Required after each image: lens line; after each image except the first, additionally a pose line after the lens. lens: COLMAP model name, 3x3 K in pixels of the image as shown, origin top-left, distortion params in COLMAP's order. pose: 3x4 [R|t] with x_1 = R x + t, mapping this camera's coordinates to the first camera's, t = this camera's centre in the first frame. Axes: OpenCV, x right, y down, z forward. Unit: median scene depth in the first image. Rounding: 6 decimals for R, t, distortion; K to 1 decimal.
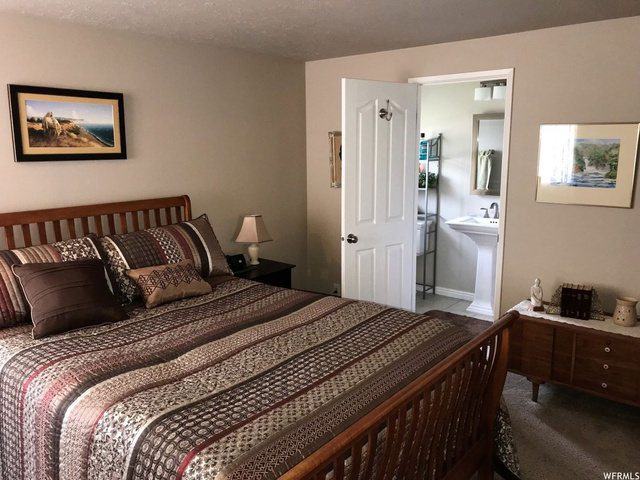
lens RADIAL K [[533.3, 0, 320.0], [0, 533.3, 240.0], [0, 0, 1]] dist [0.007922, 0.002389]
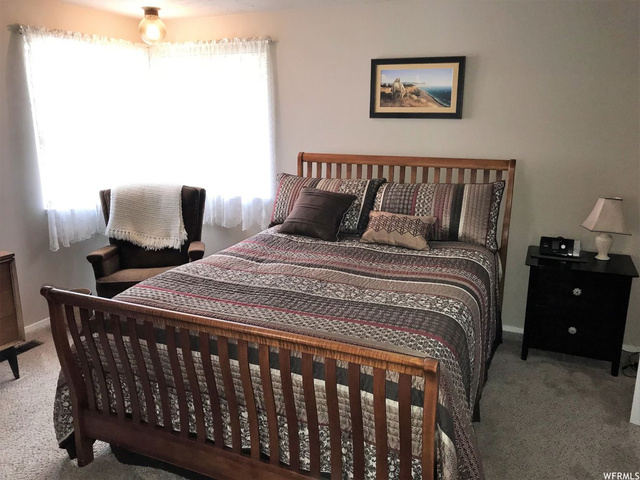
lens RADIAL K [[533.3, 0, 320.0], [0, 533.3, 240.0], [0, 0, 1]] dist [0.007922, 0.002389]
pose [[0.244874, 0.236812, -0.940190, 0.698050], [-0.177649, 0.964255, 0.196604, -0.086493], [0.953141, 0.118881, 0.278190, 0.515509]]
